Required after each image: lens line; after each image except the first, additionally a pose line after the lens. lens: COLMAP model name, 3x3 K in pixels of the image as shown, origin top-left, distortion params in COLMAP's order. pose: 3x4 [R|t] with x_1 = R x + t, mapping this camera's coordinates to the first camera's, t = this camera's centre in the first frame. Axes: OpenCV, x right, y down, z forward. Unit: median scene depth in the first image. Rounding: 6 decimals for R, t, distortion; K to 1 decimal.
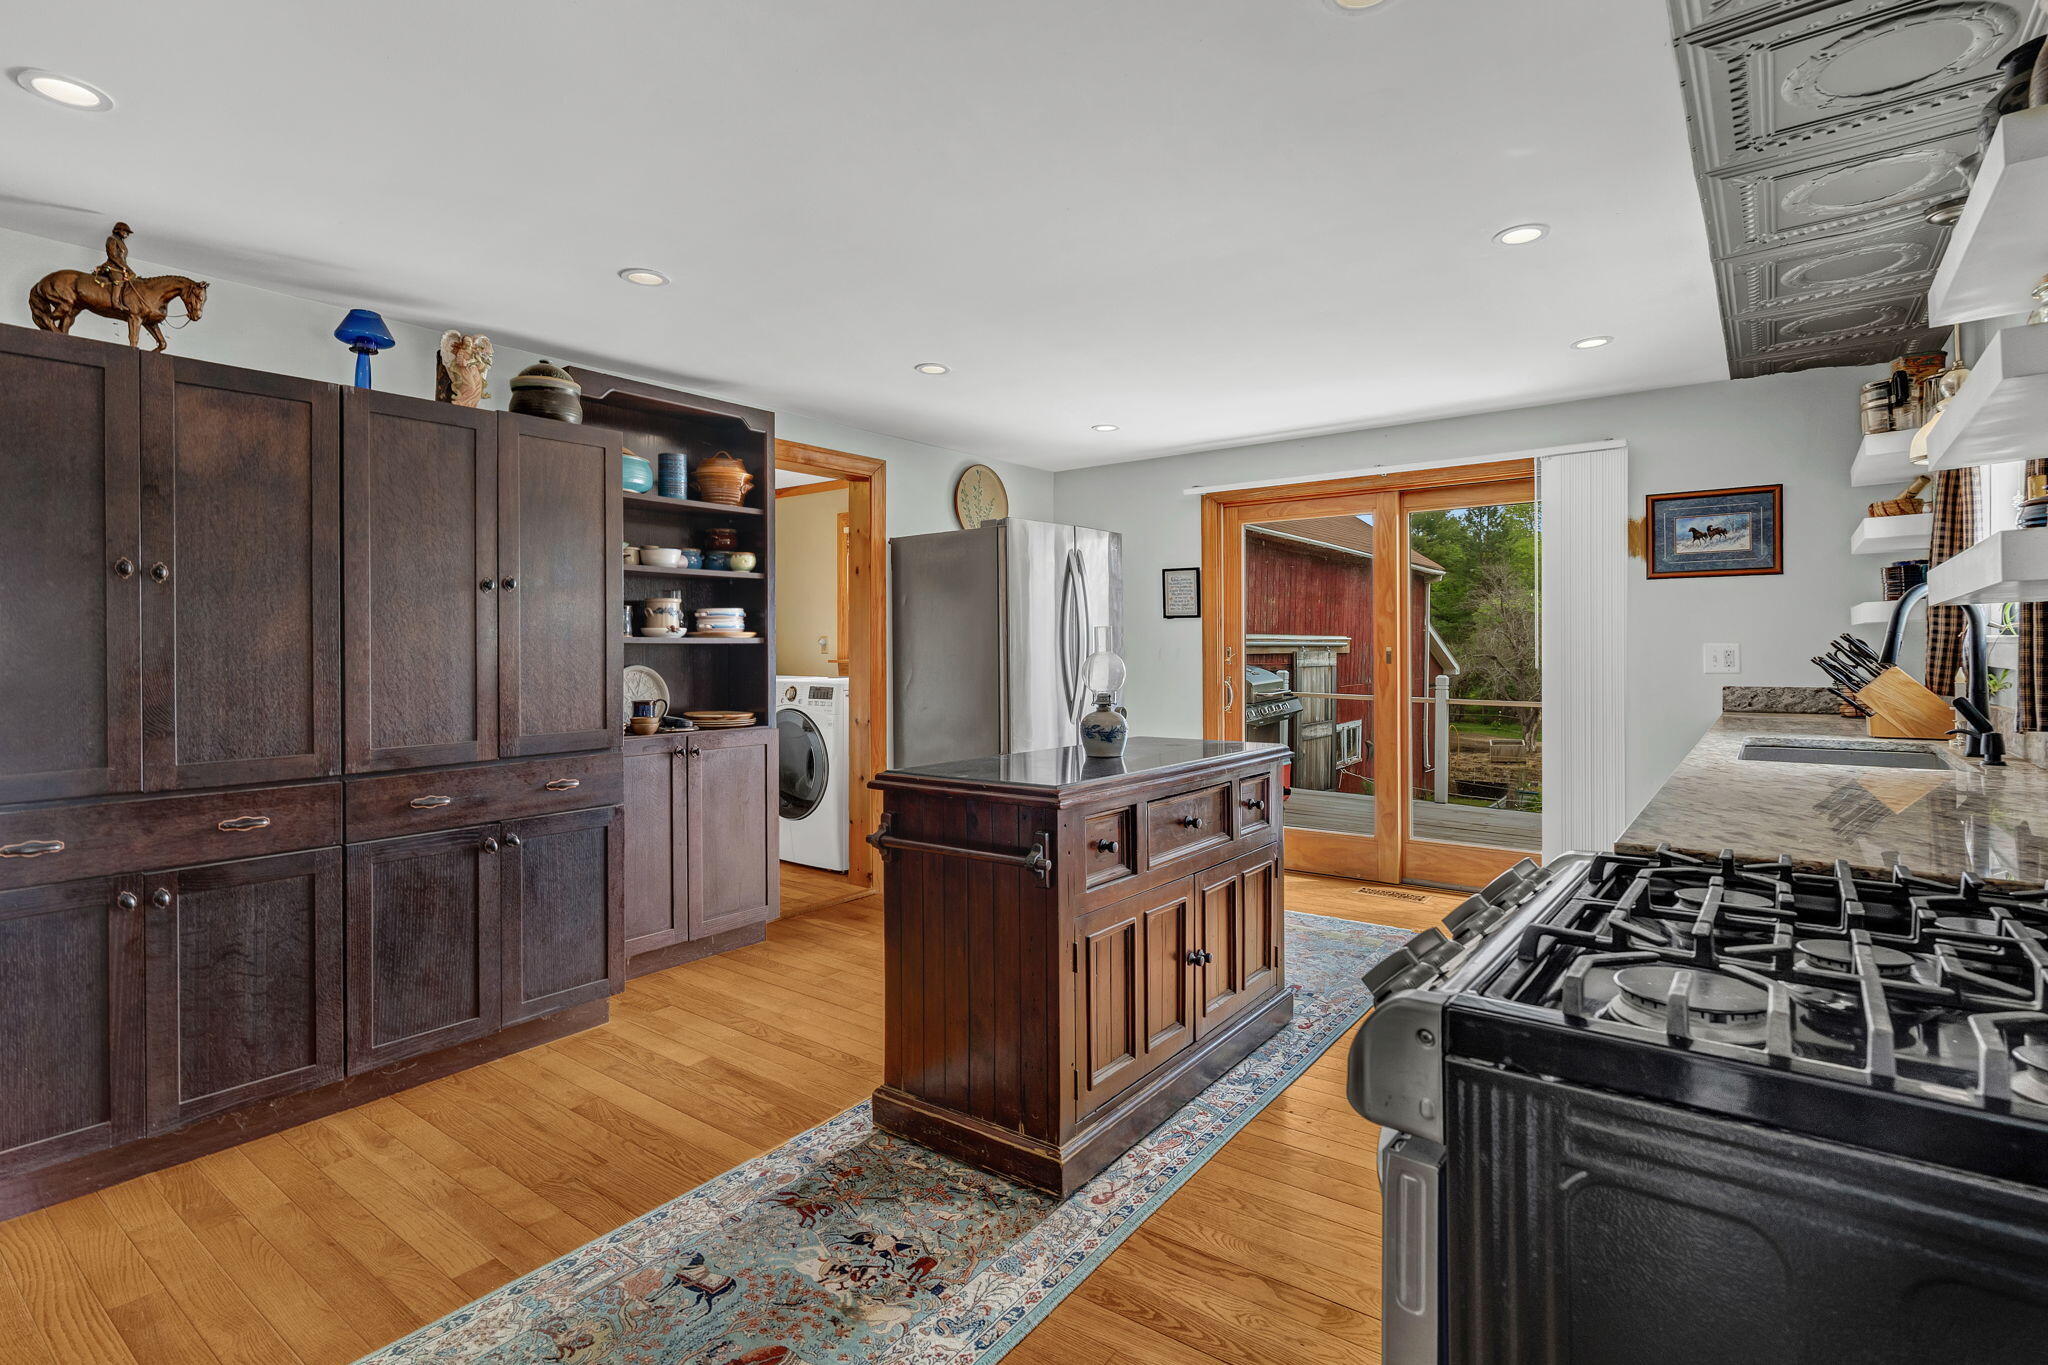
lens RADIAL K [[988.2, 0, 1022.9], [0, 988.2, 642.7], [0, 0, 1]] dist [-0.001050, 0.000174]
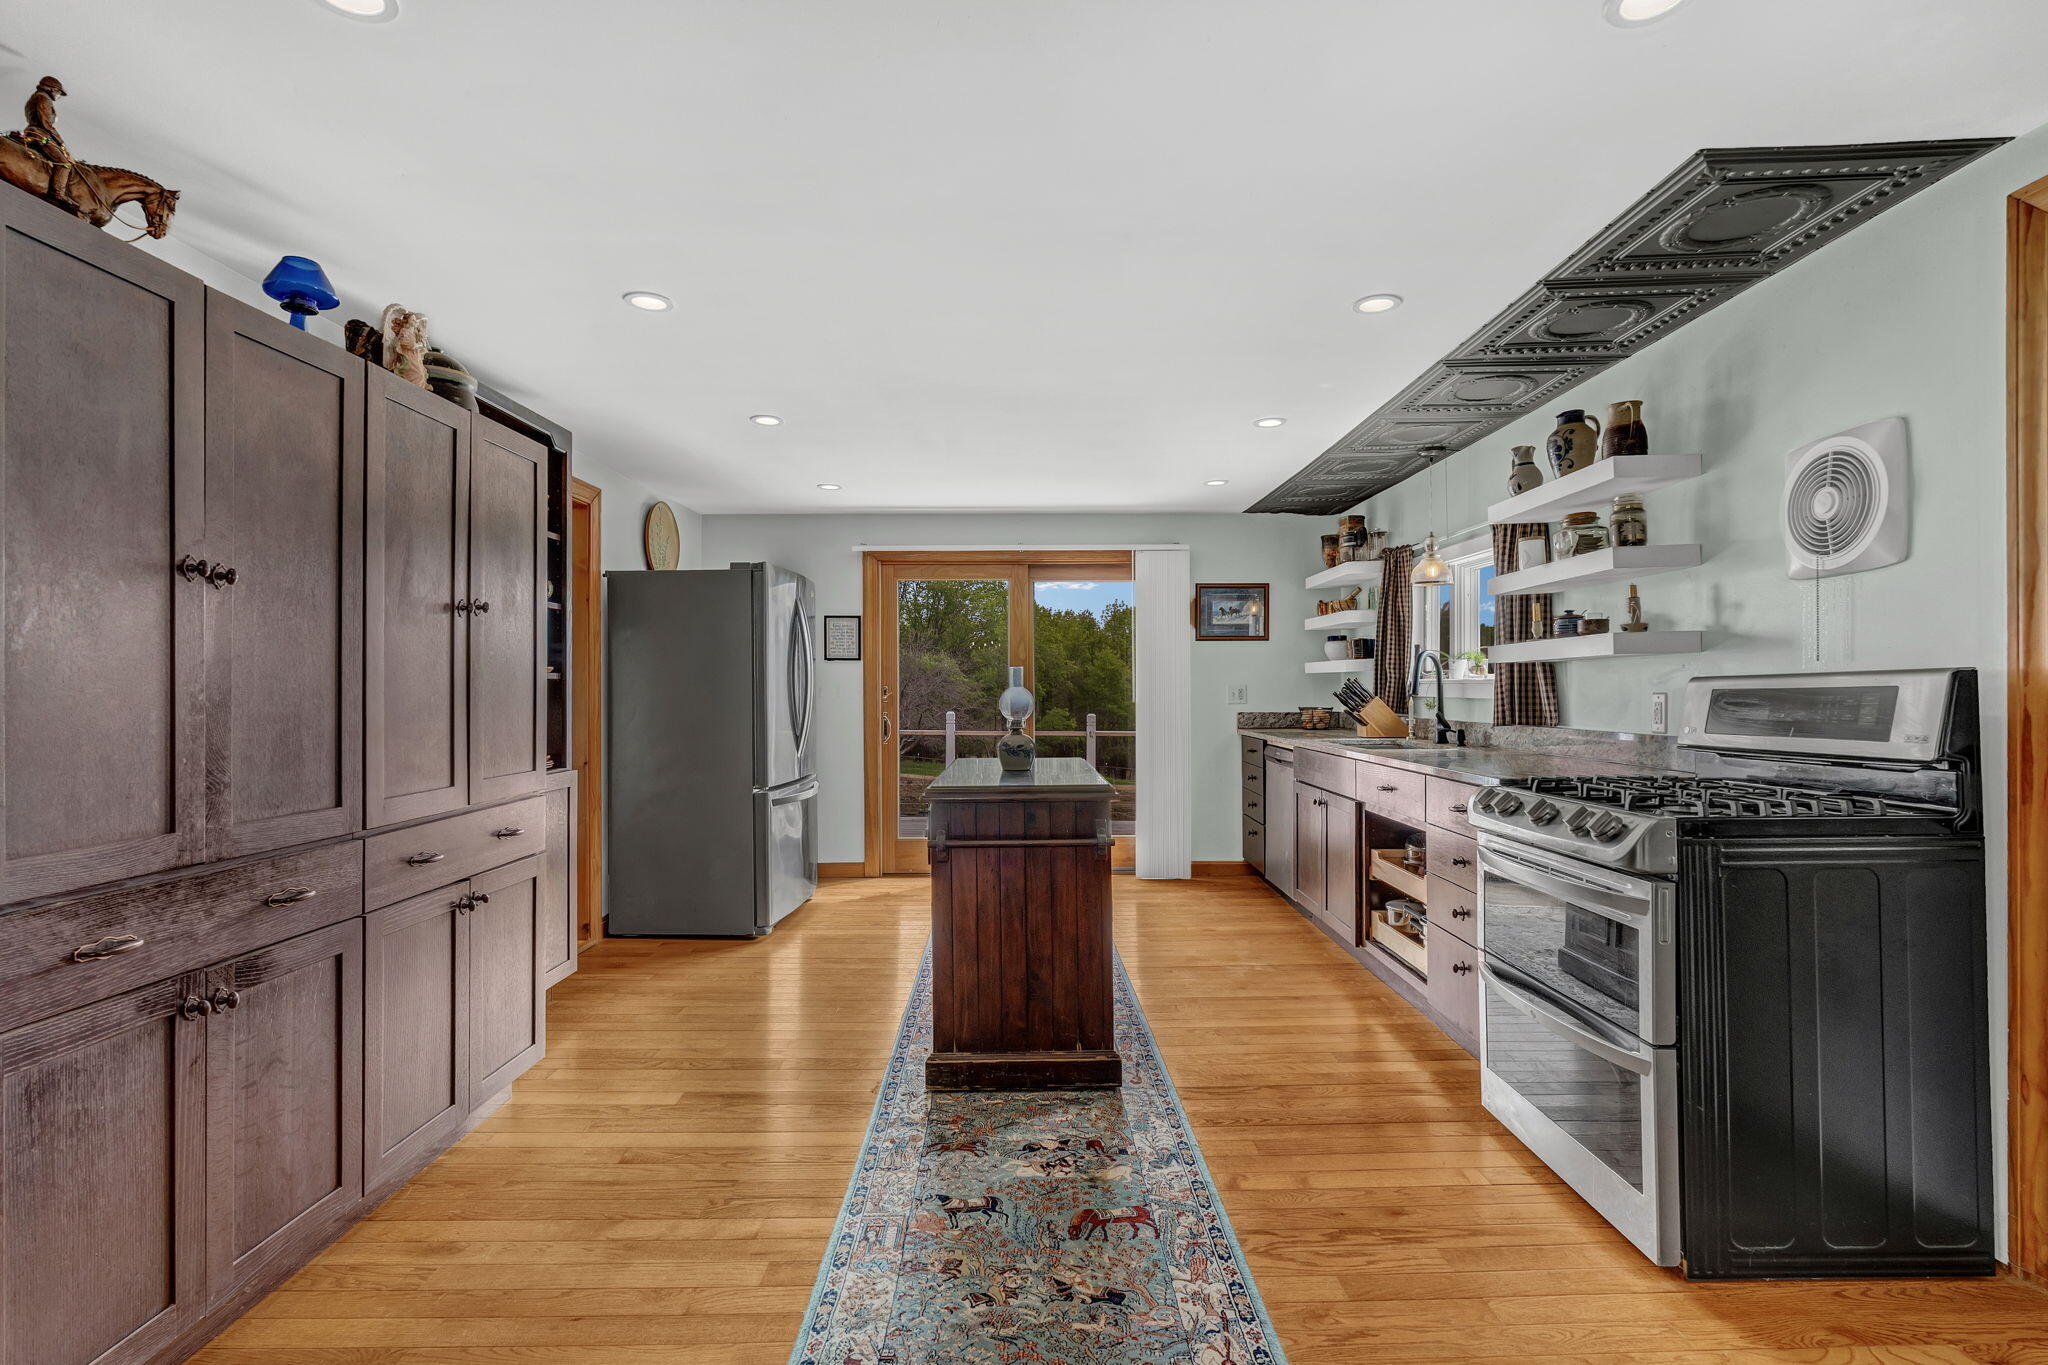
lens RADIAL K [[974.2, 0, 1024.0], [0, 974.2, 682.5], [0, 0, 1]] dist [0.000192, -0.000740]
pose [[0.790900, 0.006195, 0.611913, -0.784536], [-0.003293, 0.999977, -0.005868, 0.012733], [-0.611936, 0.002626, 0.790903, 0.015296]]
